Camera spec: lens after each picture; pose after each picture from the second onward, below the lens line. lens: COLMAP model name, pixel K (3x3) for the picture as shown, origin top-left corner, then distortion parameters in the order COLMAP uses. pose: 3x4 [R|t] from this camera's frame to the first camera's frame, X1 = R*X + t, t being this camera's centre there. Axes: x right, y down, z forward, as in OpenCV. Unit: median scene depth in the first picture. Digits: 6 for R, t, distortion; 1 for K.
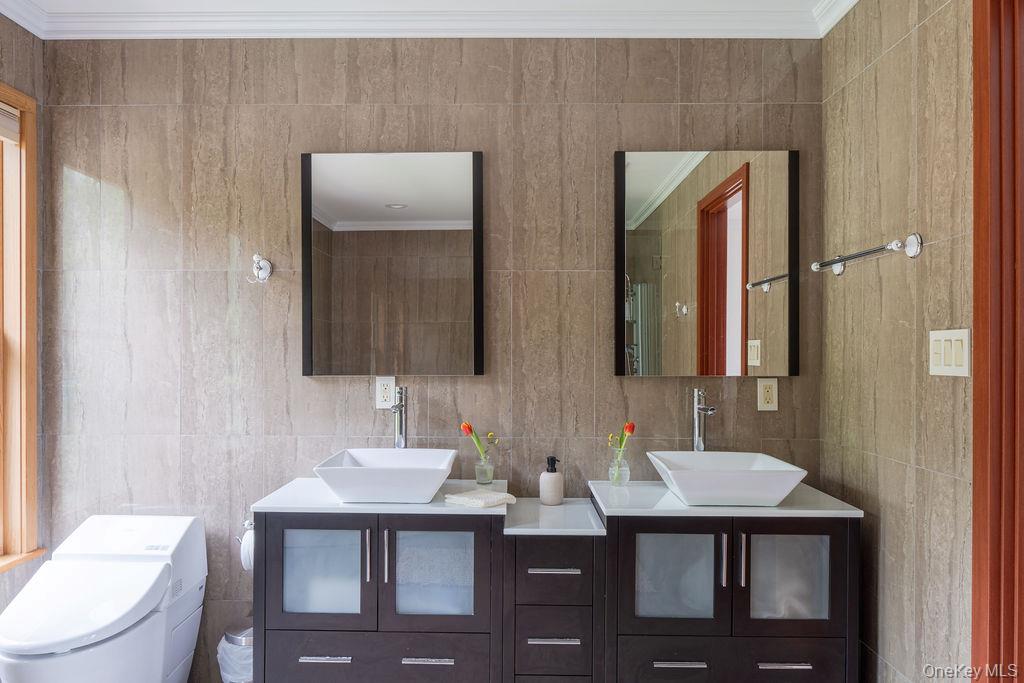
lens RADIAL K [[722.9, 0, 507.5], [0, 722.9, 315.0], [0, 0, 1]] dist [-0.005383, -0.003385]
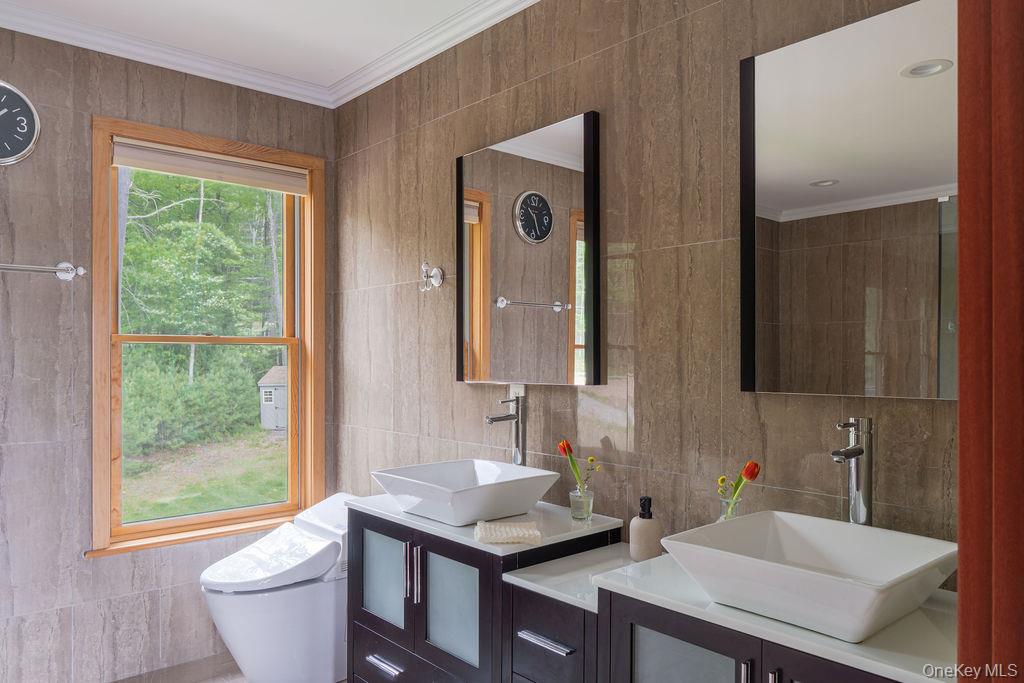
lens RADIAL K [[727.1, 0, 517.3], [0, 727.1, 329.2], [0, 0, 1]] dist [-0.015803, 0.002846]
pose [[0.674211, -0.030126, -0.737924, 0.501664], [0.038743, 0.999235, -0.005396, 0.020868], [0.737522, -0.024952, 0.674862, 0.379452]]
